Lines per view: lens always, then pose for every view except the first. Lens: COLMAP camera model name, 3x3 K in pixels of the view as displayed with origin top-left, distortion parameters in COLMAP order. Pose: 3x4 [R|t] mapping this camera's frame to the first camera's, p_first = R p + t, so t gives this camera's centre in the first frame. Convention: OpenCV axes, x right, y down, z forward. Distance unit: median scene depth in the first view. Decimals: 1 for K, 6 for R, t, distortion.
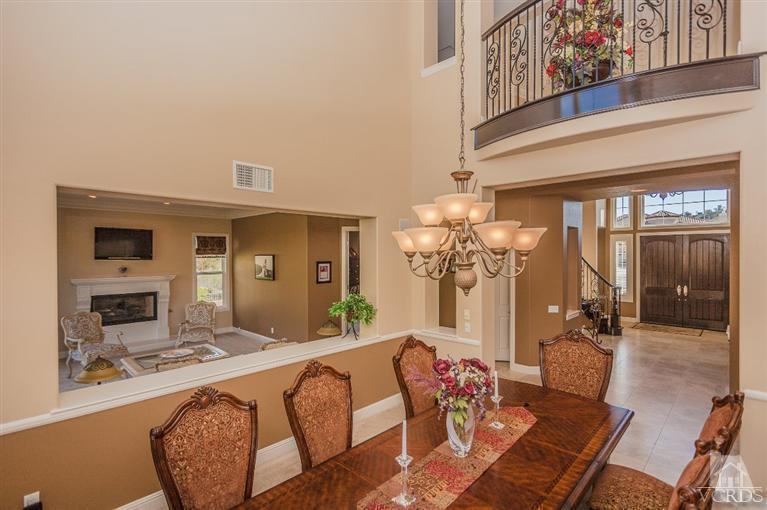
lens RADIAL K [[369.7, 0, 383.5], [0, 369.7, 255.0], [0, 0, 1]] dist [-0.009831, 0.000782]
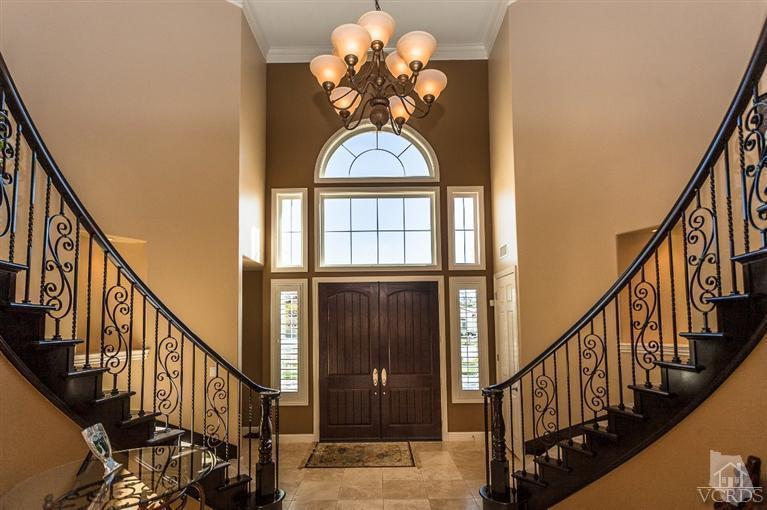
lens RADIAL K [[369.7, 0, 383.5], [0, 369.7, 255.0], [0, 0, 1]] dist [-0.009831, 0.000782]
pose [[0.707946, 0.035515, 0.705373, 0.371574], [0.015947, 0.997676, -0.066237, -0.054841], [-0.706087, 0.058141, 0.705735, 0.534305]]
